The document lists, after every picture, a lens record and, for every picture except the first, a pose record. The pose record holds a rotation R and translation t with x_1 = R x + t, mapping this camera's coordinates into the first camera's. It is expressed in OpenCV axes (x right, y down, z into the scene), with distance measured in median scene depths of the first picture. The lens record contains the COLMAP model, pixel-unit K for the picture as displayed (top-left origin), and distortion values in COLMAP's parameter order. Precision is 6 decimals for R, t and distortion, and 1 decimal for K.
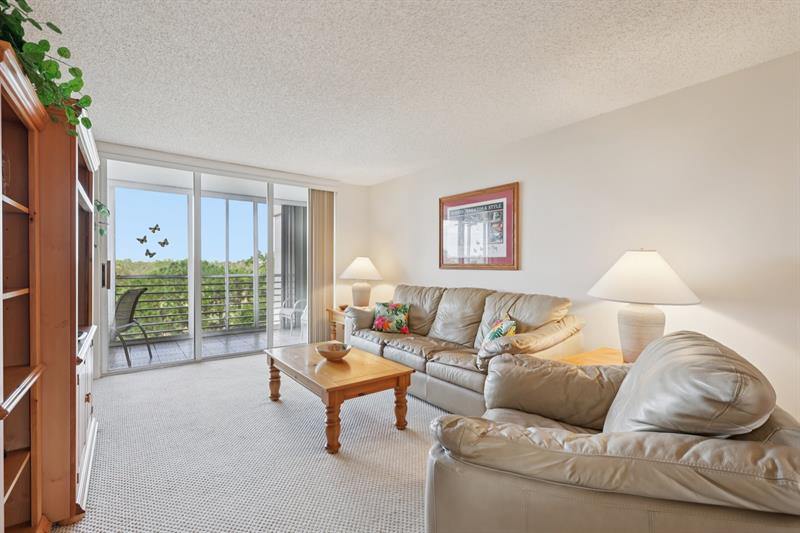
lens RADIAL K [[358.3, 0, 400.4], [0, 358.3, 269.5], [0, 0, 1]] dist [0.003755, -0.000493]
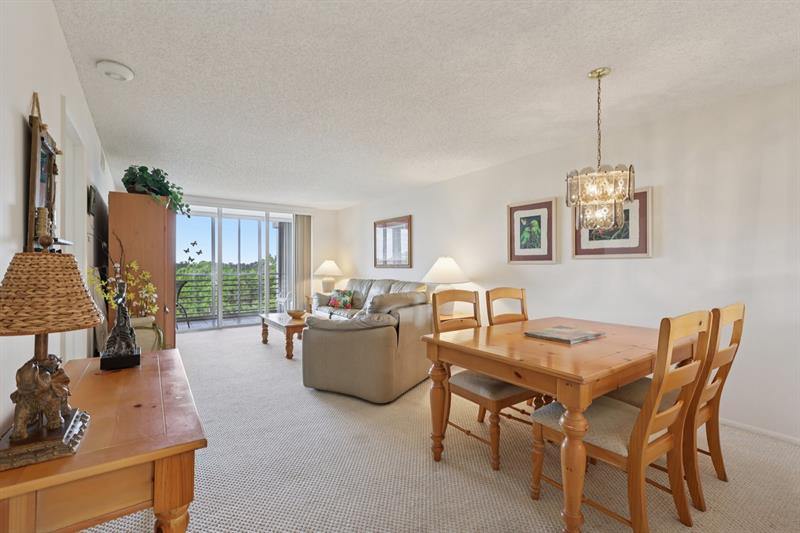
lens RADIAL K [[358.3, 0, 398.9], [0, 358.3, 263.2], [0, 0, 1]] dist [0.003755, -0.000493]
pose [[0.999396, -0.006653, -0.034109, 0.276751], [0.005957, 0.999773, -0.020457, 0.011154], [0.034238, 0.020242, 0.999209, -0.555130]]
